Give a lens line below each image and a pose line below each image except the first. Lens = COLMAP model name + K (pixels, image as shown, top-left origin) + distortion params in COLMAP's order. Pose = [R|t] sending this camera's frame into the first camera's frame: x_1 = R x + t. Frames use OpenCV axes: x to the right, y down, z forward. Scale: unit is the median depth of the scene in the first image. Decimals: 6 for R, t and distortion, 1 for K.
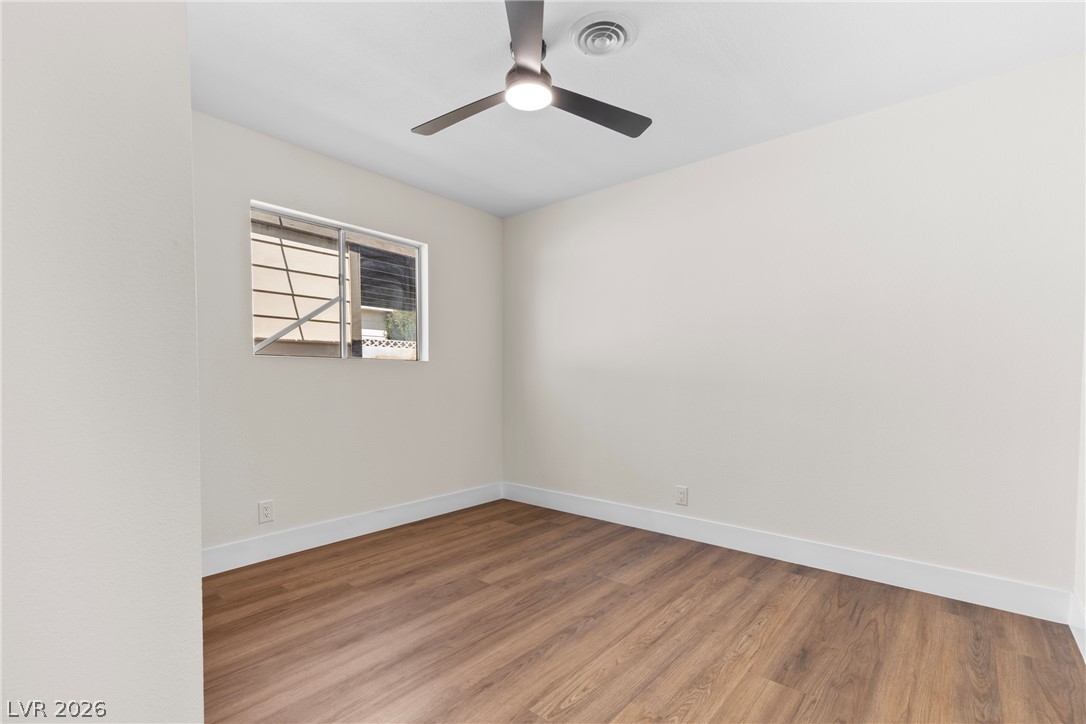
lens RADIAL K [[492.7, 0, 560.0], [0, 492.7, 399.5], [0, 0, 1]] dist [0.006016, -0.000841]
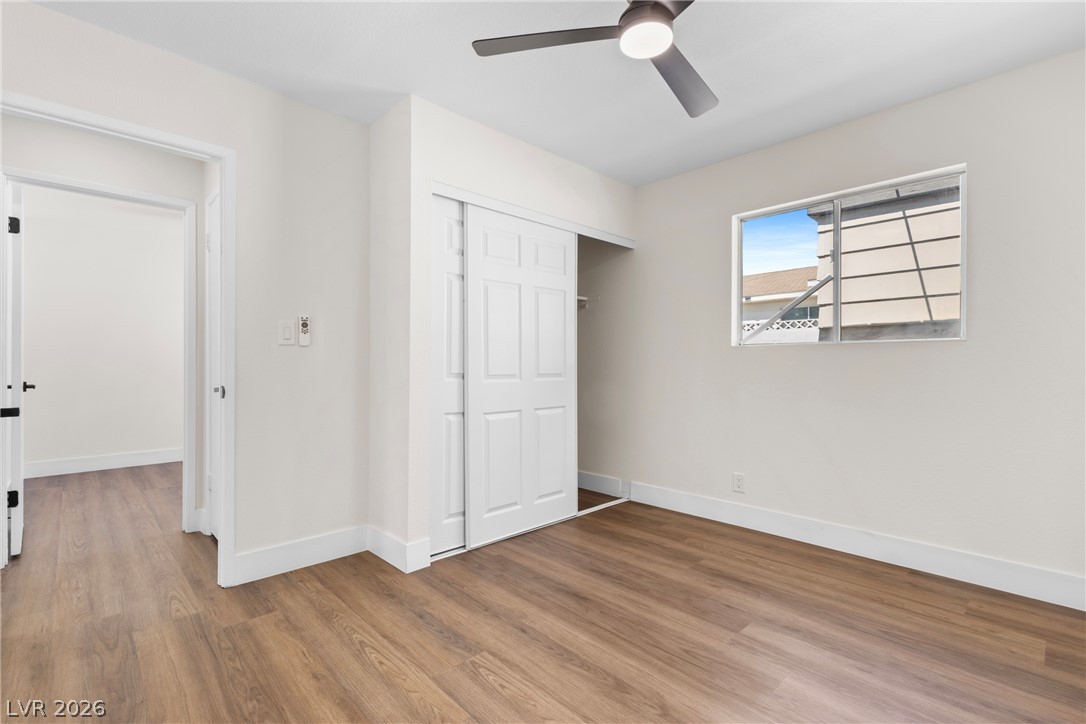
lens RADIAL K [[492.7, 0, 546.8], [0, 492.7, 364.8], [0, 0, 1]] dist [0.006016, -0.000841]
pose [[-0.128152, -0.004972, -0.991742, 0.701279], [-0.044251, 0.999020, 0.000709, -0.030459], [0.990767, 0.043976, -0.128246, 0.831492]]
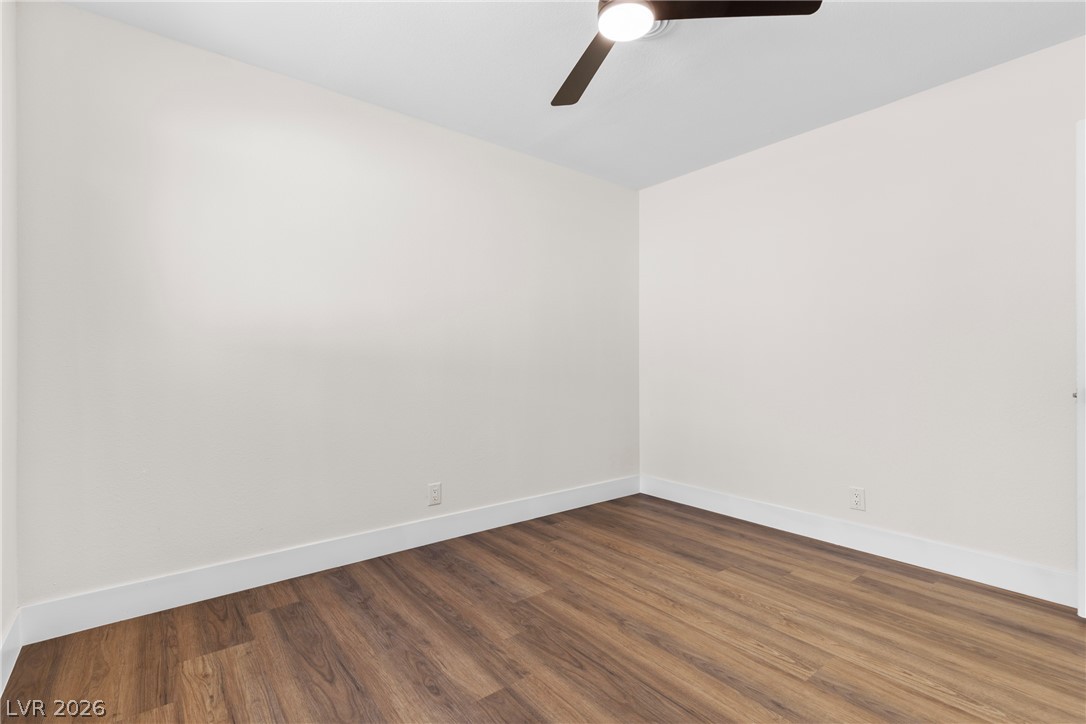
lens RADIAL K [[492.7, 0, 545.1], [0, 492.7, 361.9], [0, 0, 1]] dist [0.006016, -0.000841]
pose [[0.221670, -0.003879, 0.975114, -0.787007], [0.042195, 0.999094, -0.005618, -0.037730], [-0.974208, 0.042390, 0.221633, 0.840172]]
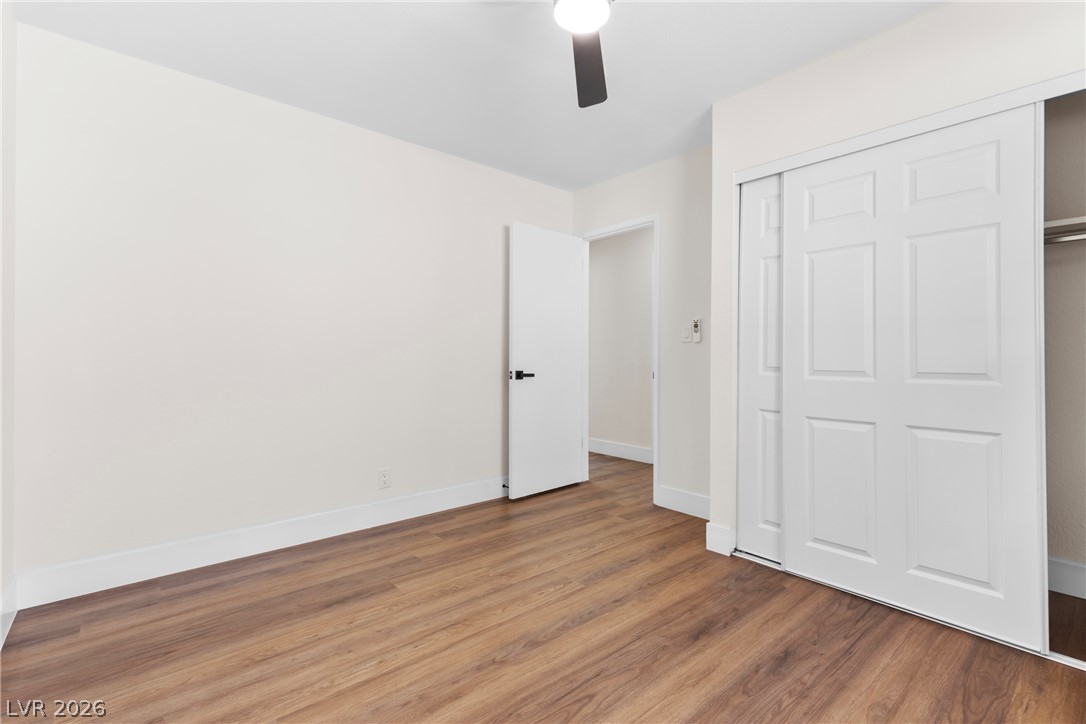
lens RADIAL K [[492.7, 0, 547.1], [0, 492.7, 360.6], [0, 0, 1]] dist [0.006016, -0.000841]
pose [[-0.982811, -0.007505, 0.184463, -0.141515], [0.002093, 0.998656, 0.051783, -0.069007], [-0.184604, 0.051279, -0.981474, 1.584192]]
